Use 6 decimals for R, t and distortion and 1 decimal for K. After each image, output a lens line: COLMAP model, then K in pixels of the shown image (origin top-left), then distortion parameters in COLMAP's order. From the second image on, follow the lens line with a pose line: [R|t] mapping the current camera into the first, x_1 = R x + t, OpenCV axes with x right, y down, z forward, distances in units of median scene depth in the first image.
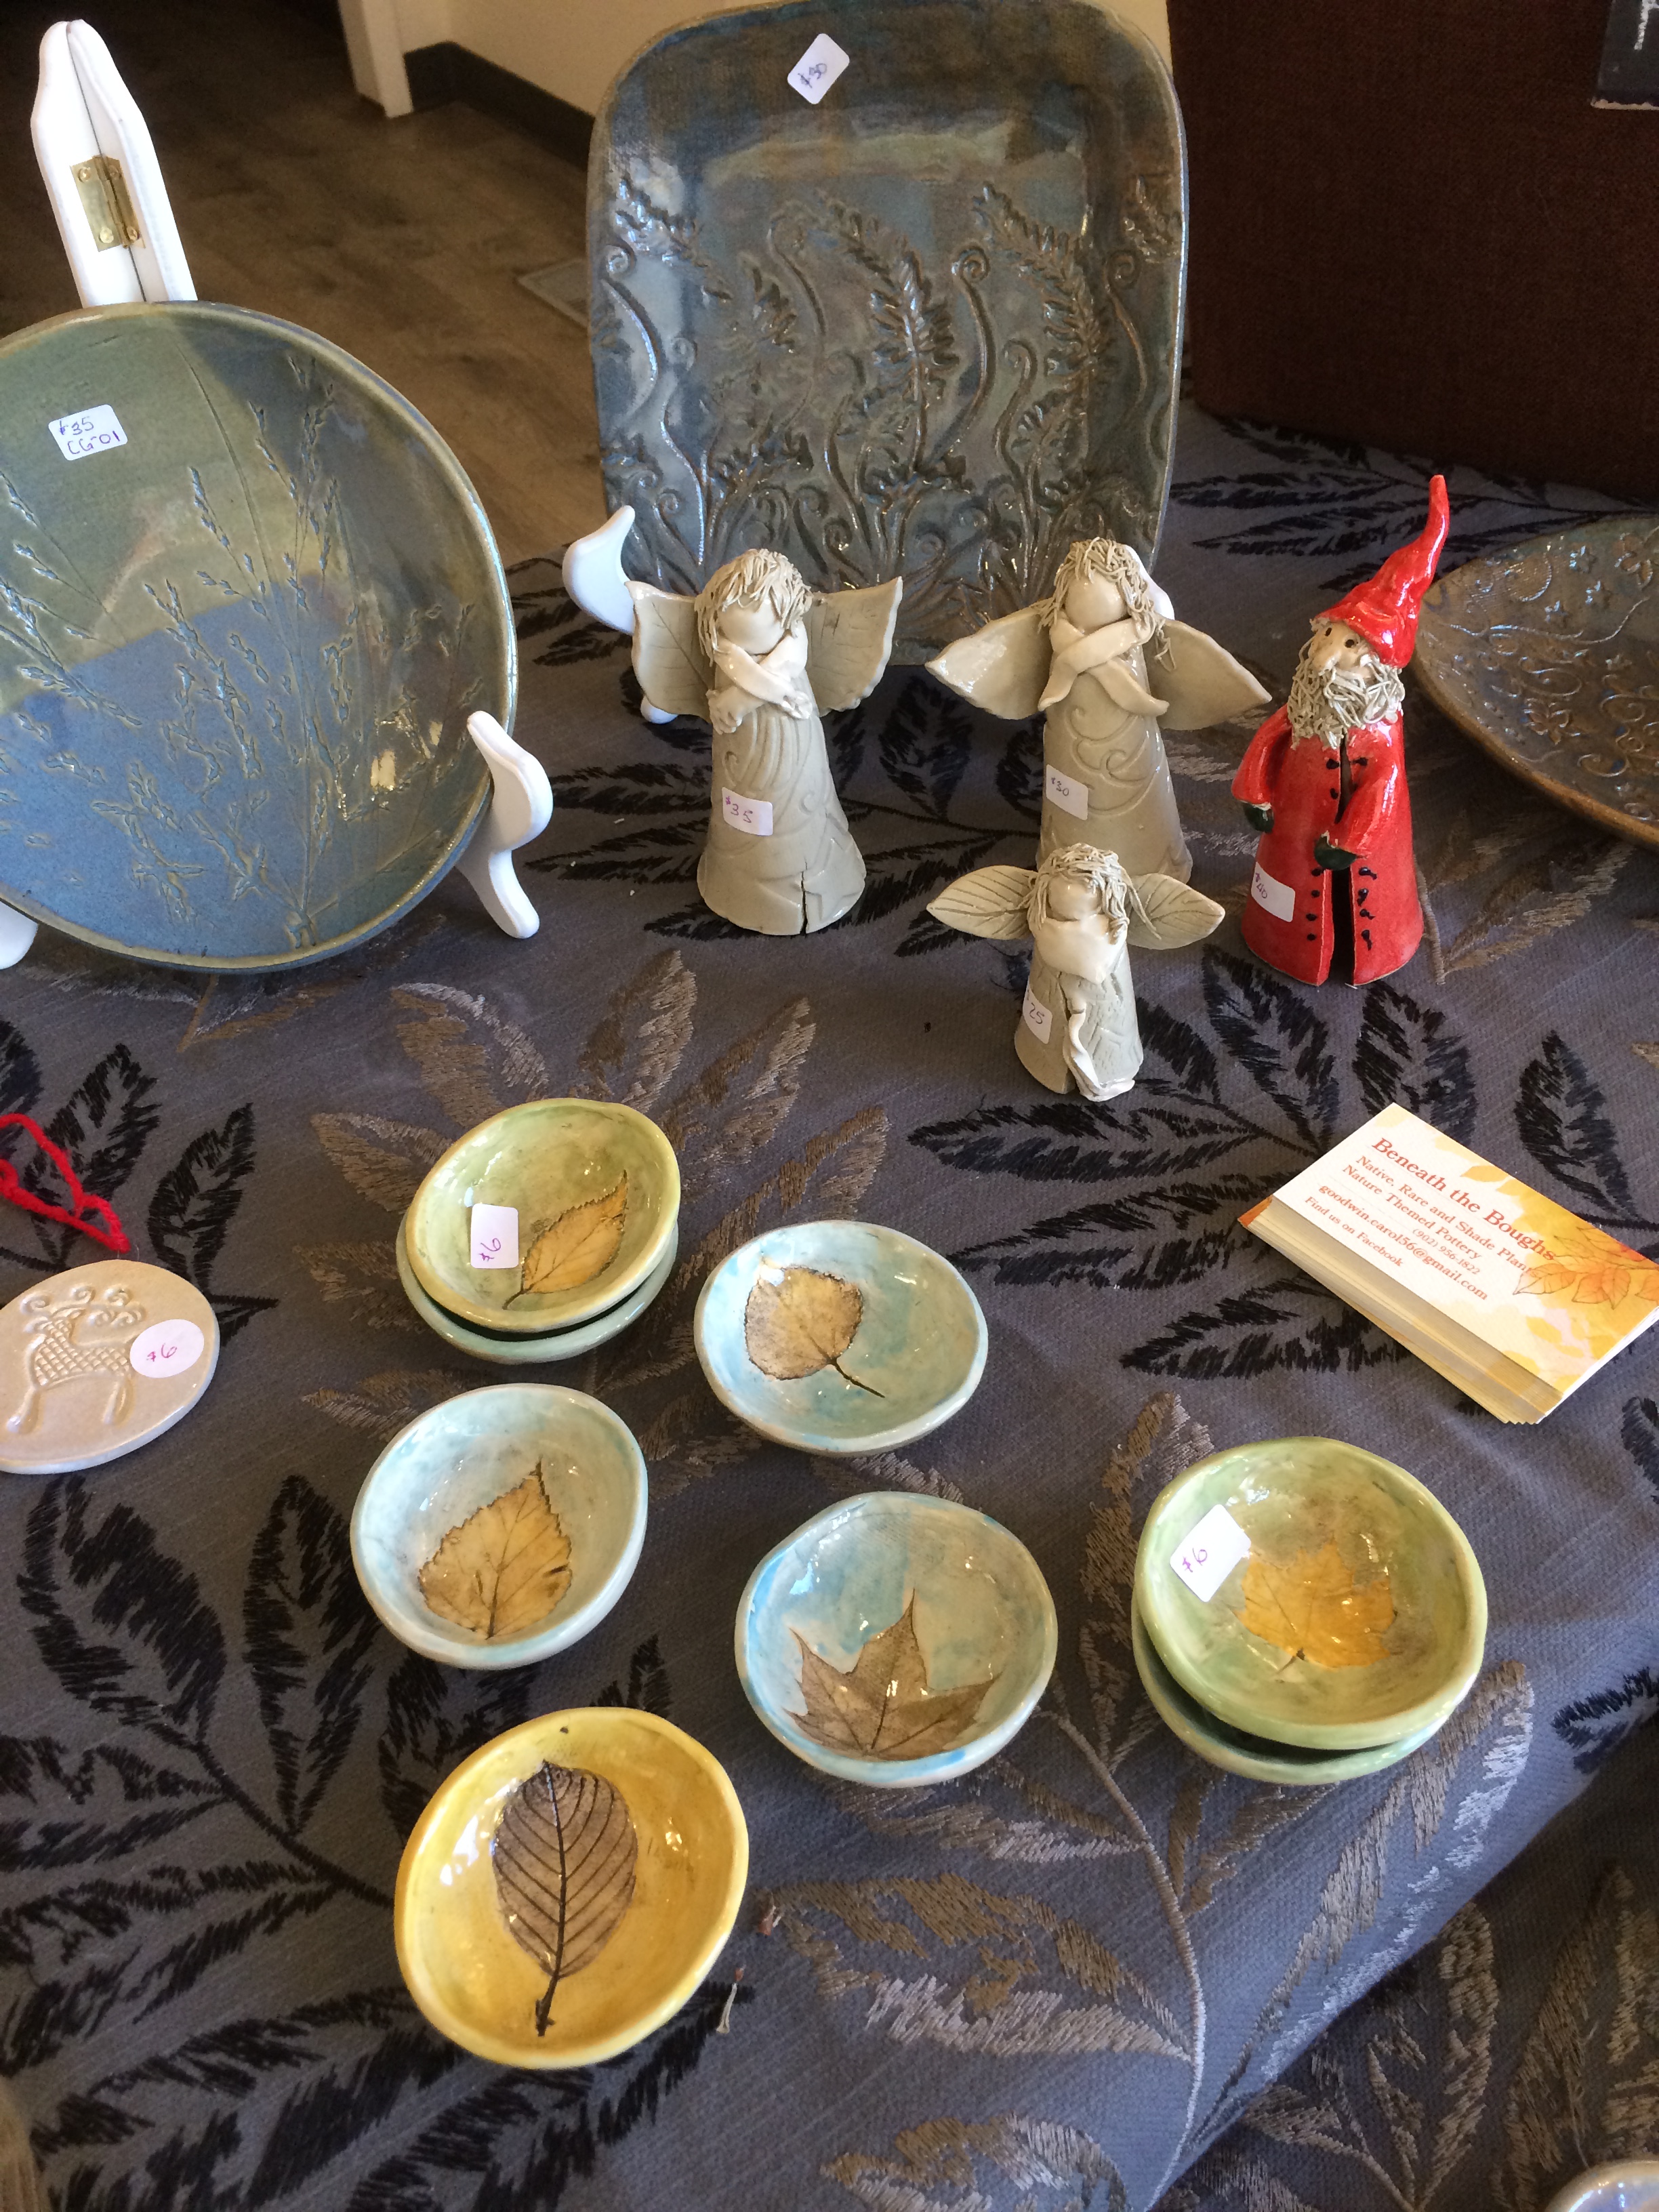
lens RADIAL K [[1923.9, 0, 829.5], [0, 1923.9, 1106.0], [0, 0, 1]] dist [0.068416, -0.118716]
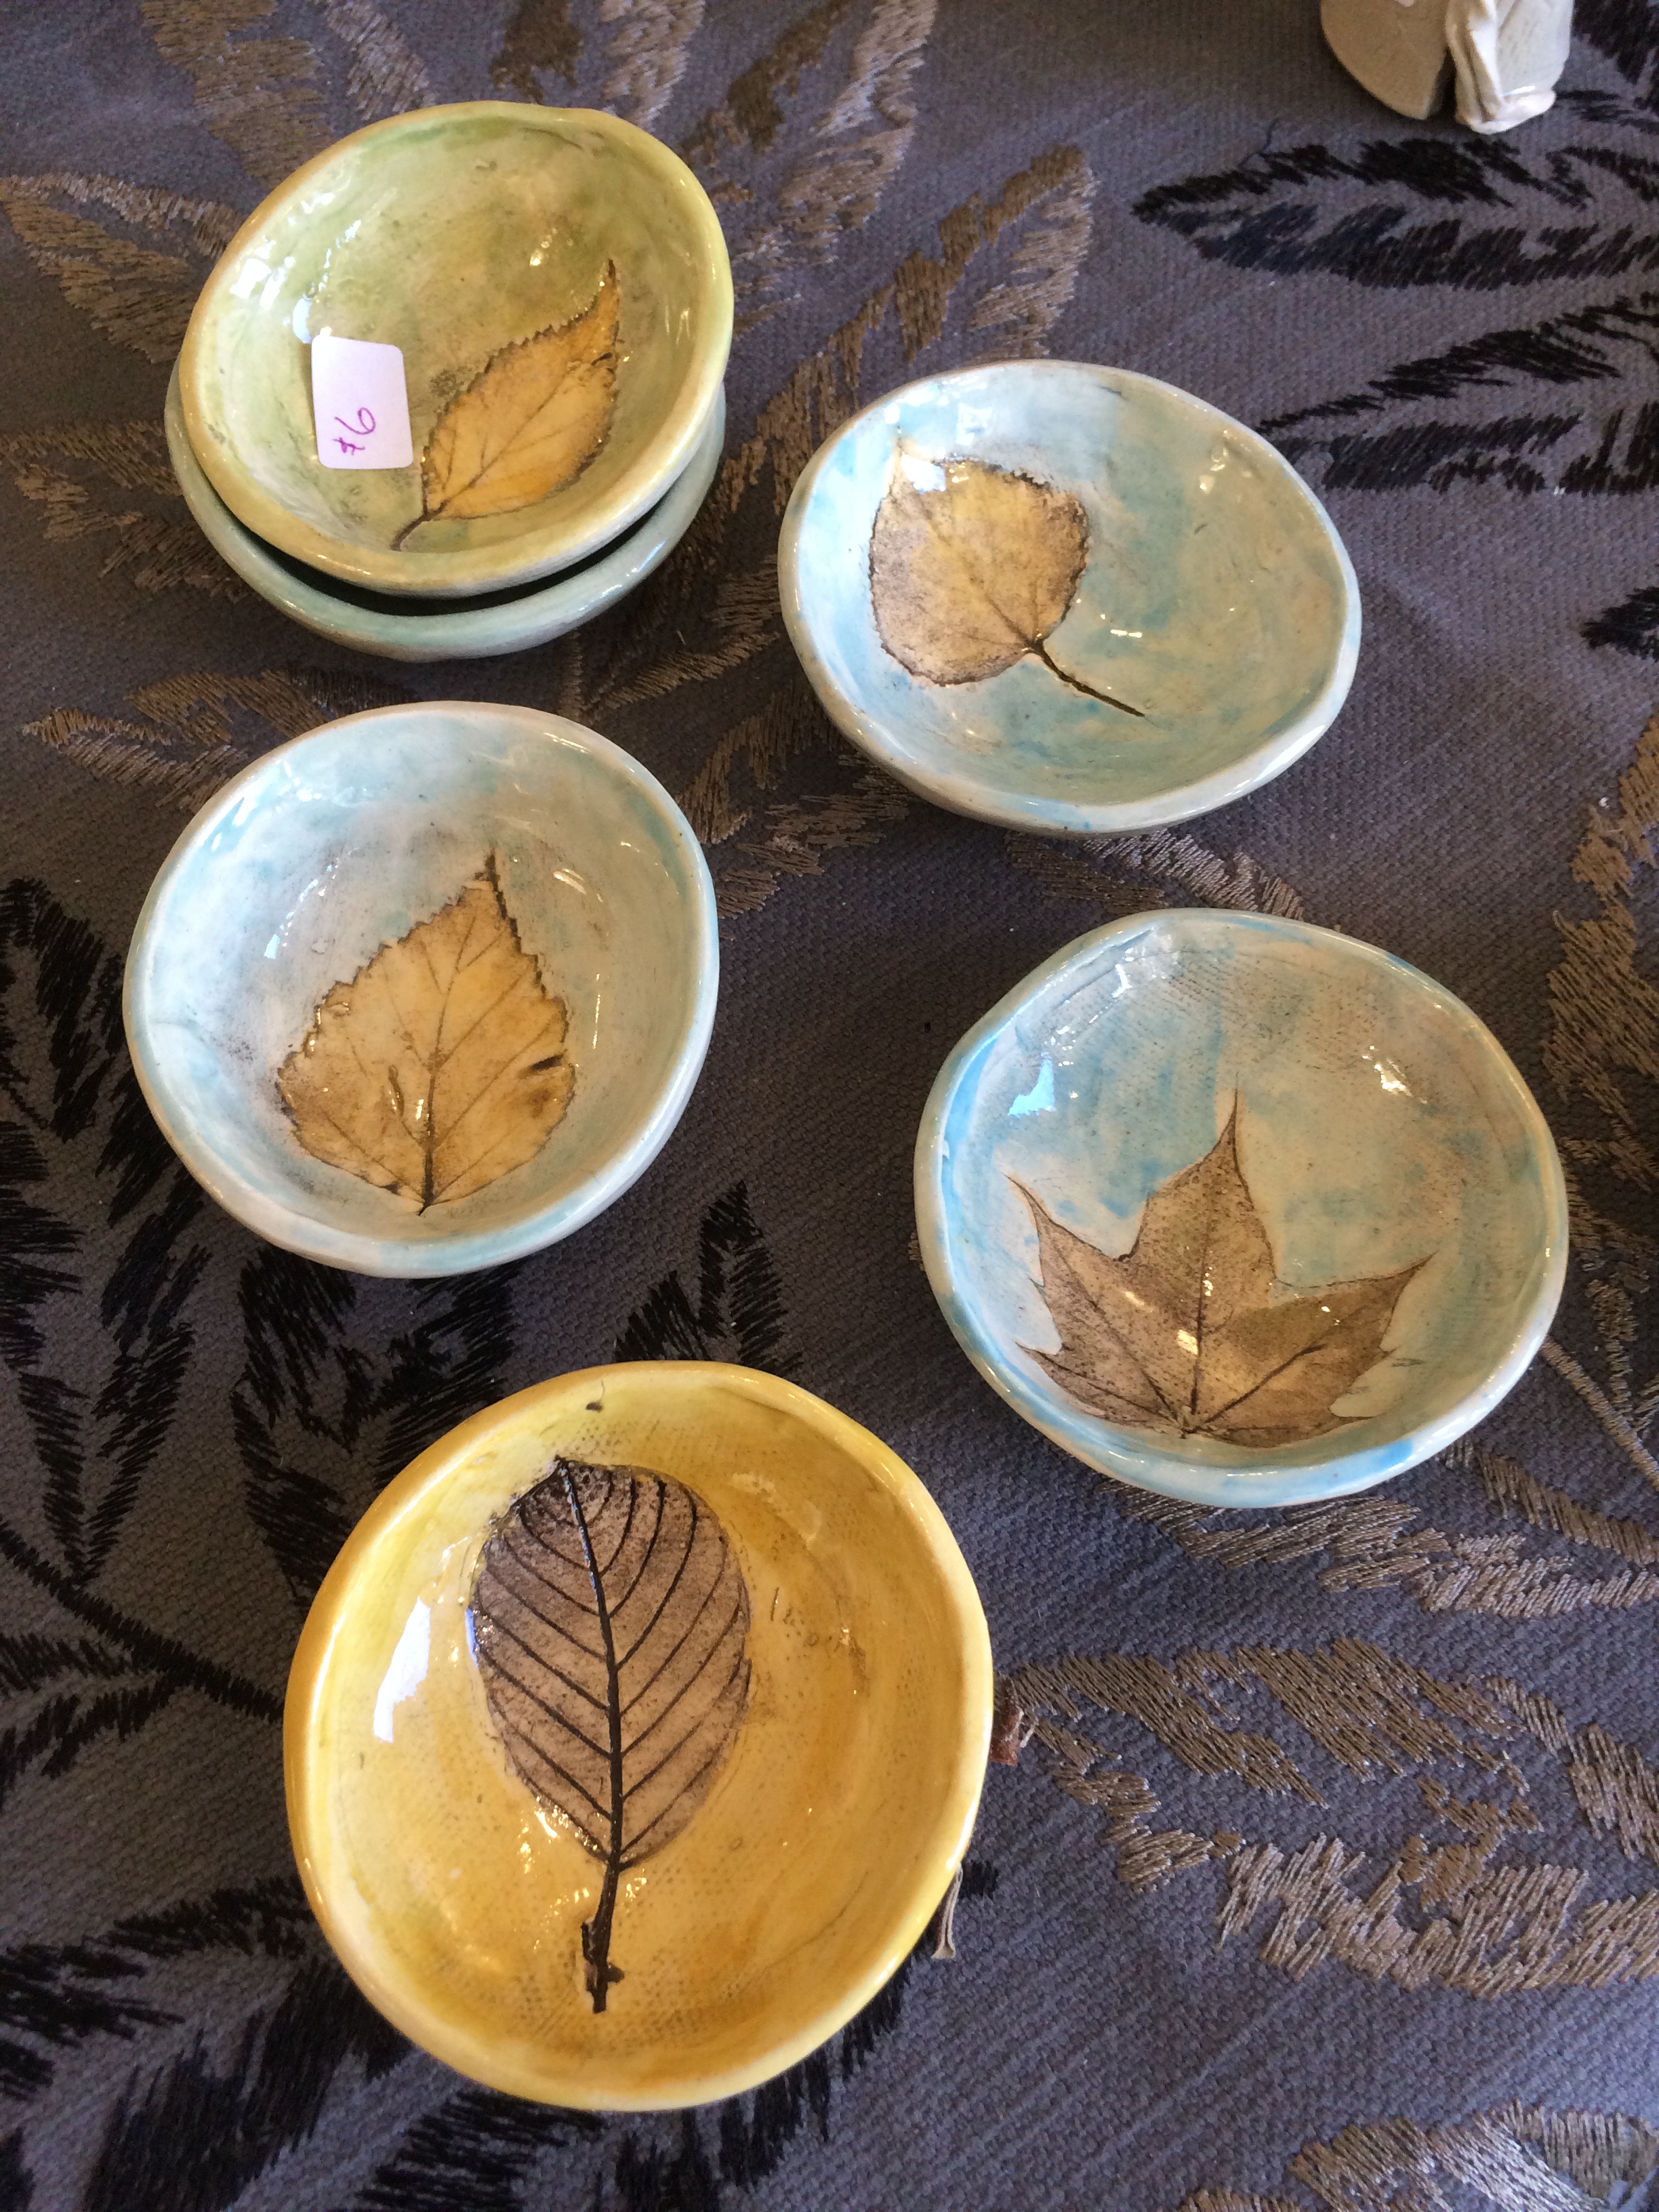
lens RADIAL K [[1923.9, 0, 829.5], [0, 1923.9, 1106.0], [0, 0, 1]] dist [0.068416, -0.118716]
pose [[0.998814, -0.025737, 0.041321, -0.086805], [0.008895, 0.931012, 0.364879, 0.062055], [-0.047862, -0.364079, 0.930137, 0.512995]]
